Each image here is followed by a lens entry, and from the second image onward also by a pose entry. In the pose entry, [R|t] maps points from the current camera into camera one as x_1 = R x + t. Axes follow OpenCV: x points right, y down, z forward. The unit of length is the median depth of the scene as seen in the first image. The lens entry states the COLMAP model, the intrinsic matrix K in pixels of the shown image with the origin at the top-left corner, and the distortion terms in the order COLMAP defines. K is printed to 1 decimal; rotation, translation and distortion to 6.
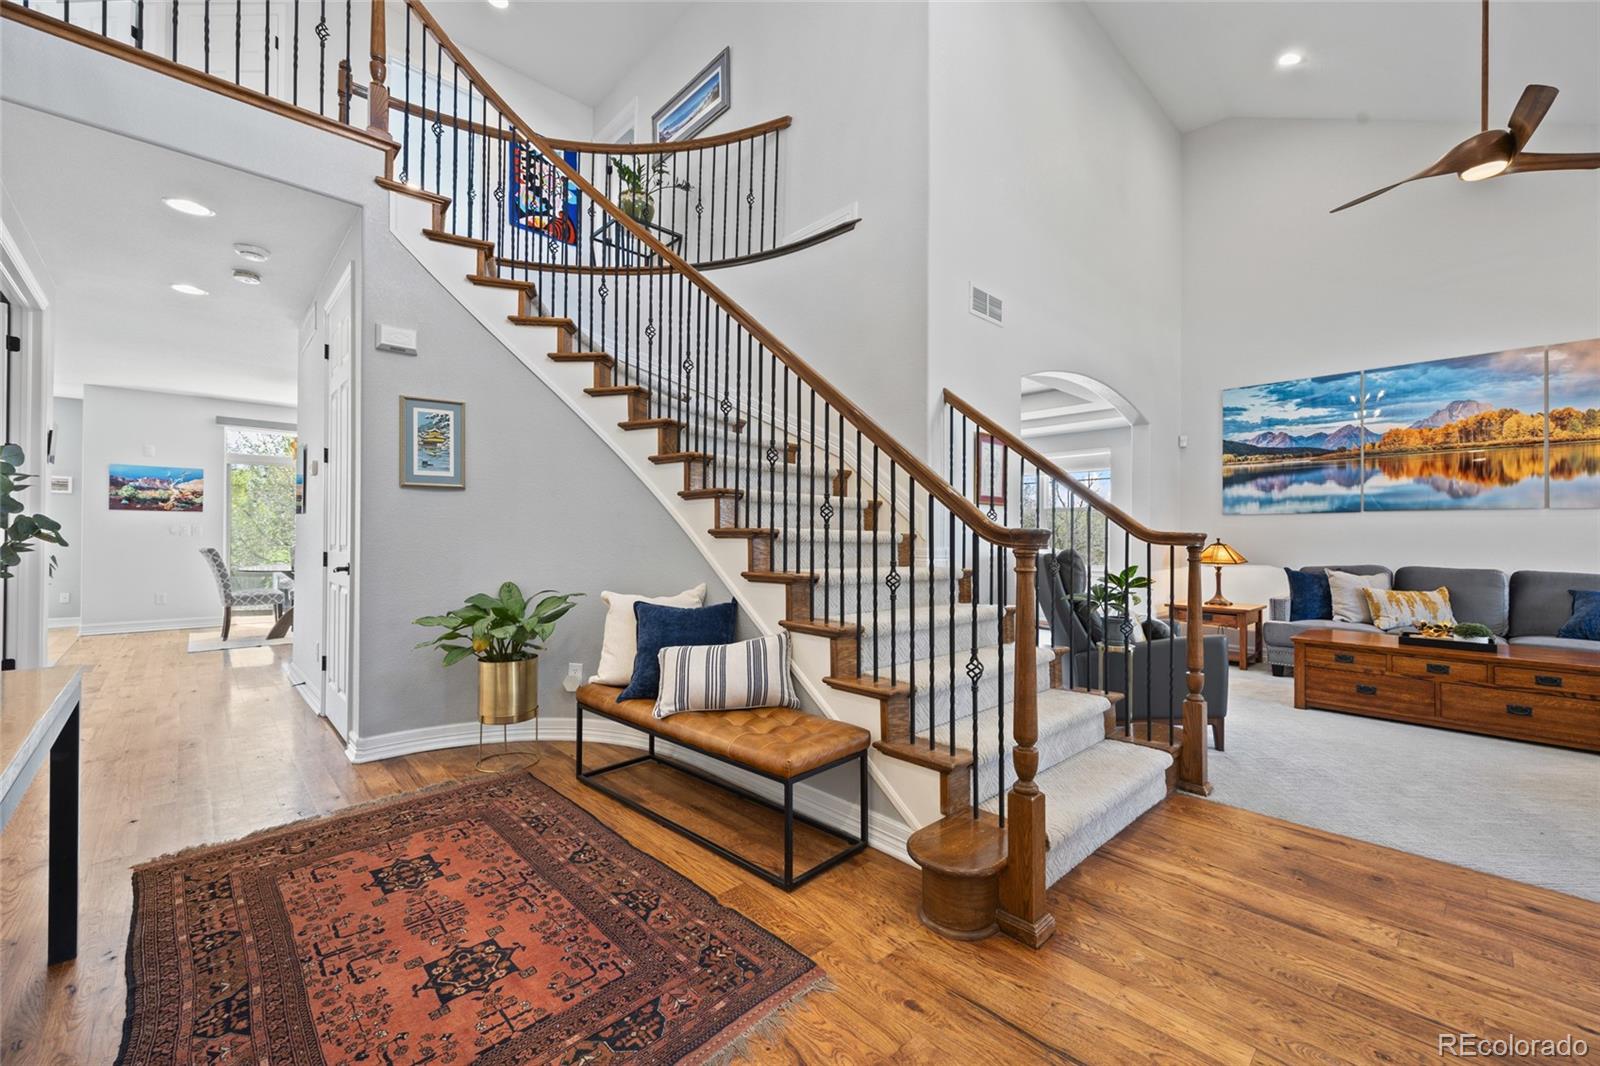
lens RADIAL K [[643.3, 0, 805.6], [0, 643.3, 532.4], [0, 0, 1]] dist [0.009101, -0.001060]
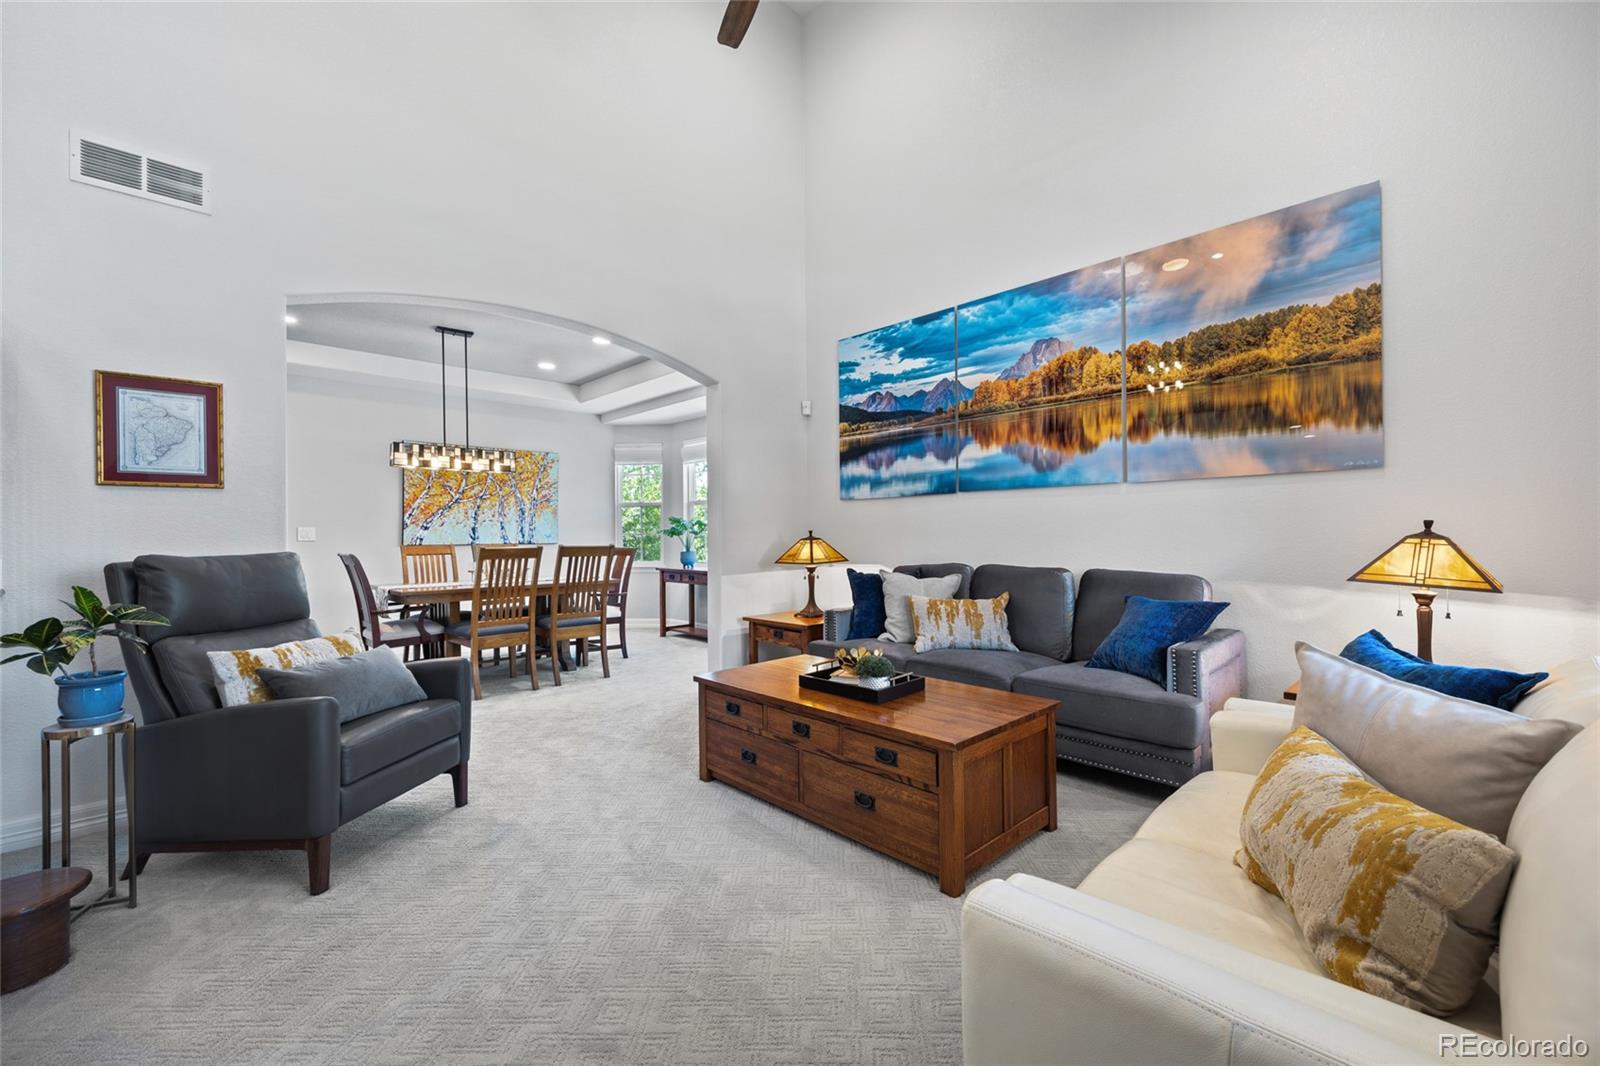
lens RADIAL K [[643.3, 0, 801.9], [0, 643.3, 532.5], [0, 0, 1]] dist [0.009101, -0.001060]
pose [[0.999813, -0.015749, 0.011257, 0.733697], [0.015689, 0.999862, 0.005434, 0.008630], [-0.011341, -0.005256, 0.999922, 0.272448]]
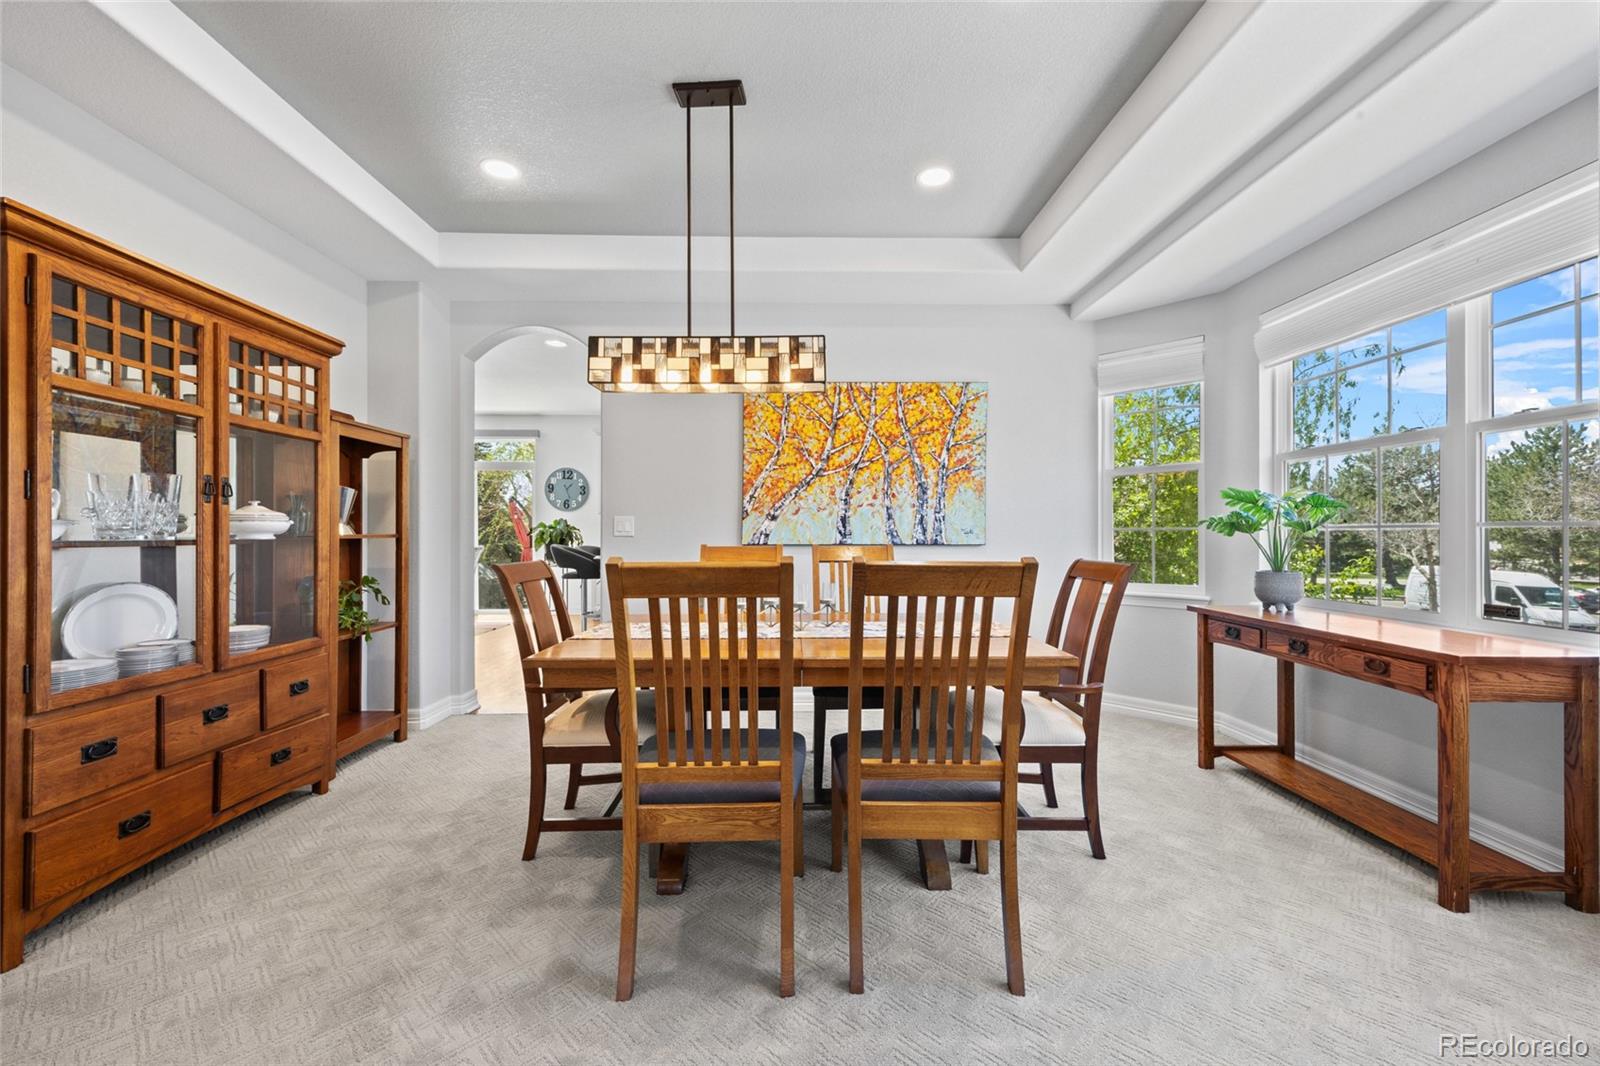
lens RADIAL K [[643.3, 0, 807.9], [0, 643.3, 530.9], [0, 0, 1]] dist [0.009101, -0.001060]
pose [[0.740511, -0.010540, -0.671962, 0.575606], [0.012138, 0.999924, -0.002307, 0.013961], [0.671935, -0.006448, 0.740582, 0.983853]]
